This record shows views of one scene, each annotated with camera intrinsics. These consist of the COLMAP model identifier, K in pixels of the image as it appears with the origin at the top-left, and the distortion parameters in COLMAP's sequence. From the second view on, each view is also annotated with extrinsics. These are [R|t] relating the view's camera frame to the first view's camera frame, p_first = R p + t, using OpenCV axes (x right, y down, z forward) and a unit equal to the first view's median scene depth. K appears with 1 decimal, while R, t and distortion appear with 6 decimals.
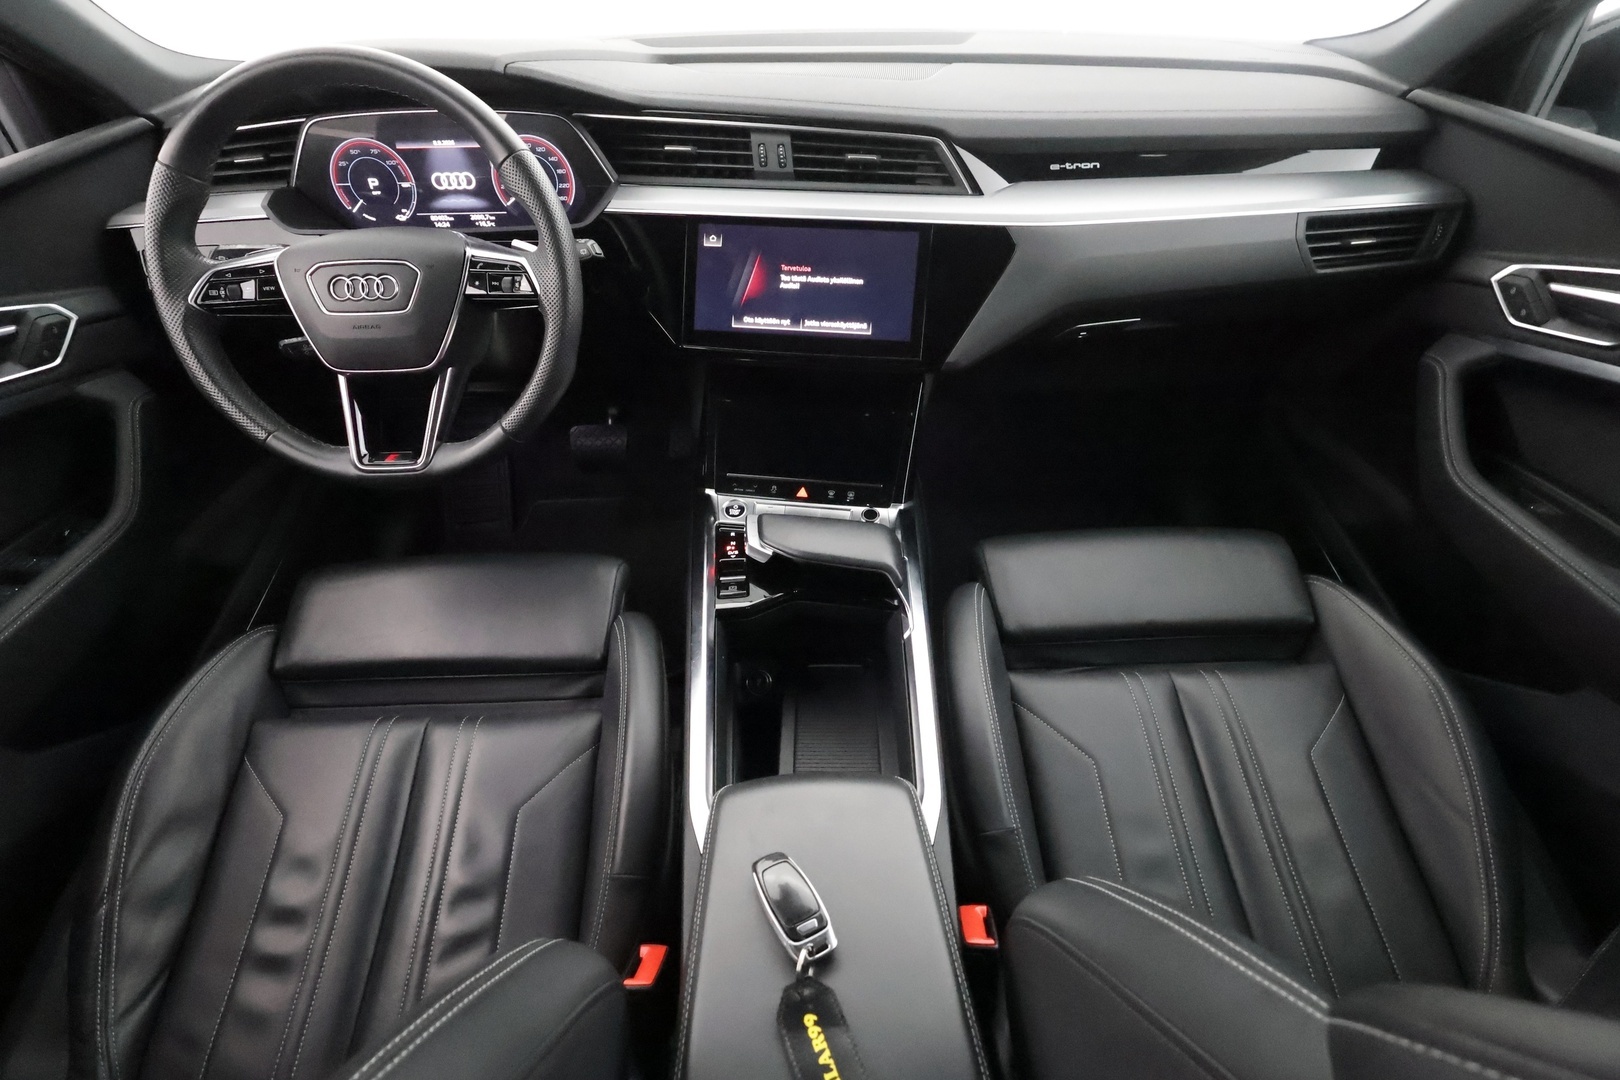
lens RADIAL K [[751.9, 0, 810.0], [0, 751.9, 540.0], [0, 0, 1]] dist [0.004644, 0.000723]
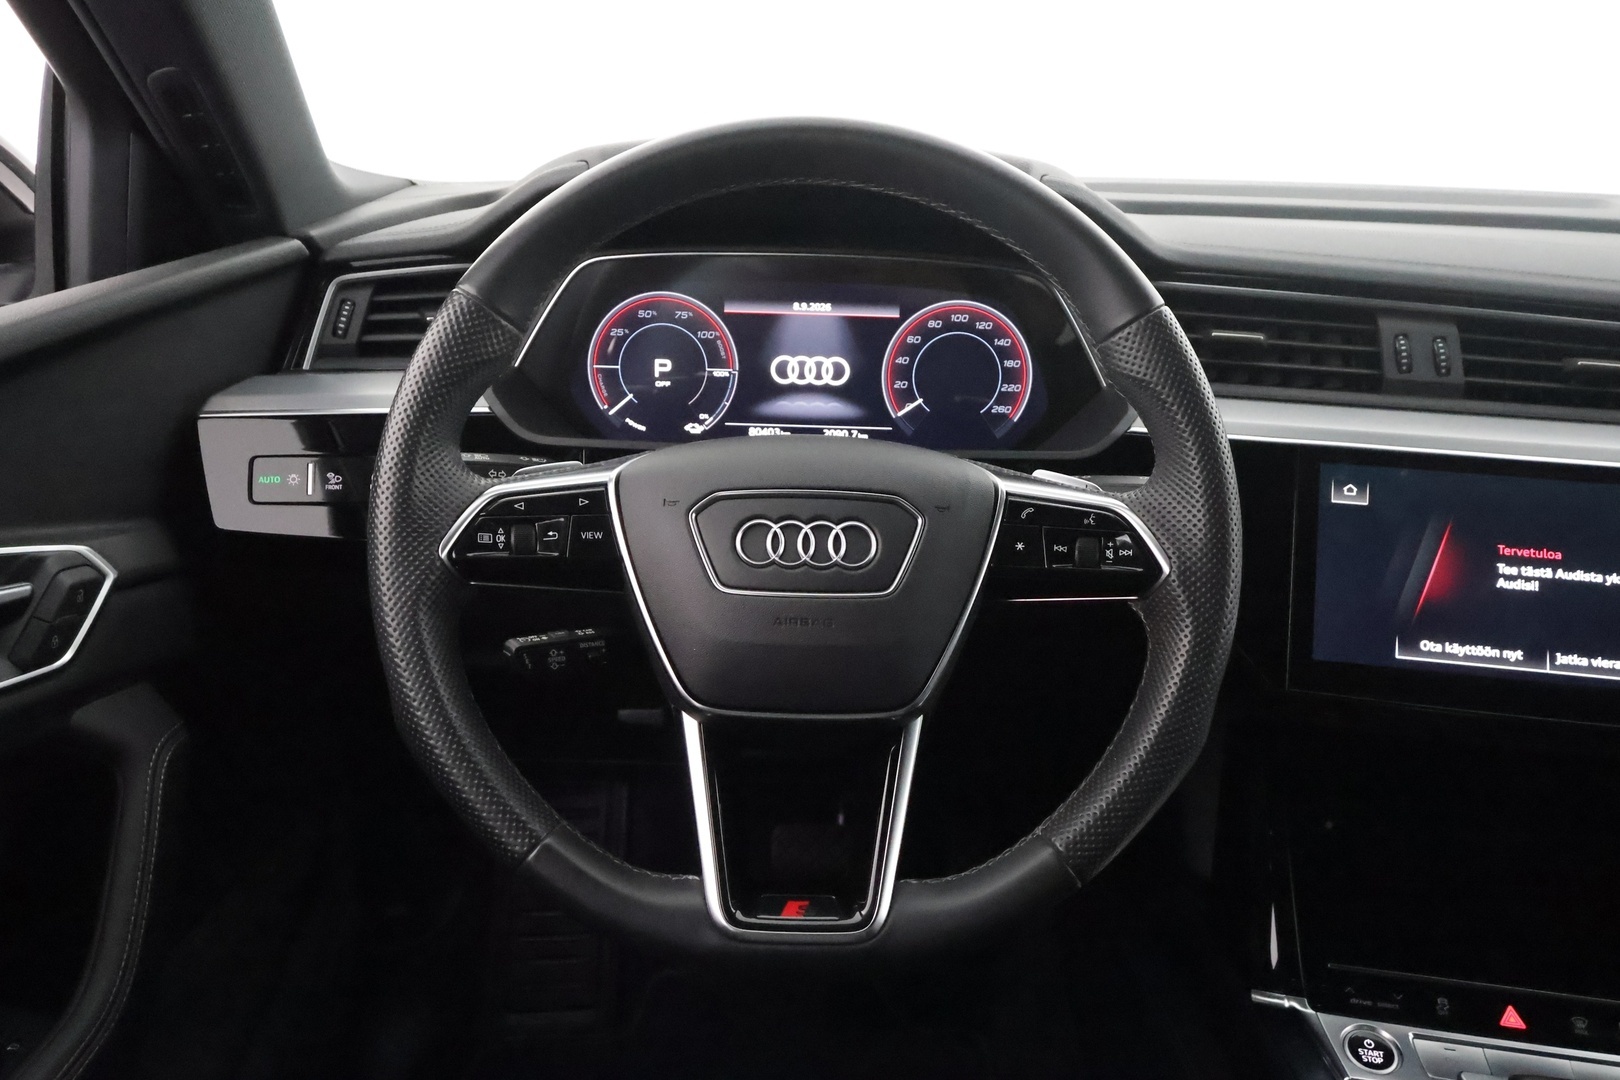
lens RADIAL K [[1267.3, 0, 818.0], [0, 1267.3, 551.6], [0, 0, 1]] dist [0.010261, 0.002074]
pose [[0.998663, 0.050652, -0.010283, -0.473589], [-0.051055, 0.935825, -0.348749, -0.040891], [-0.008041, 0.348808, 0.937160, 0.204310]]
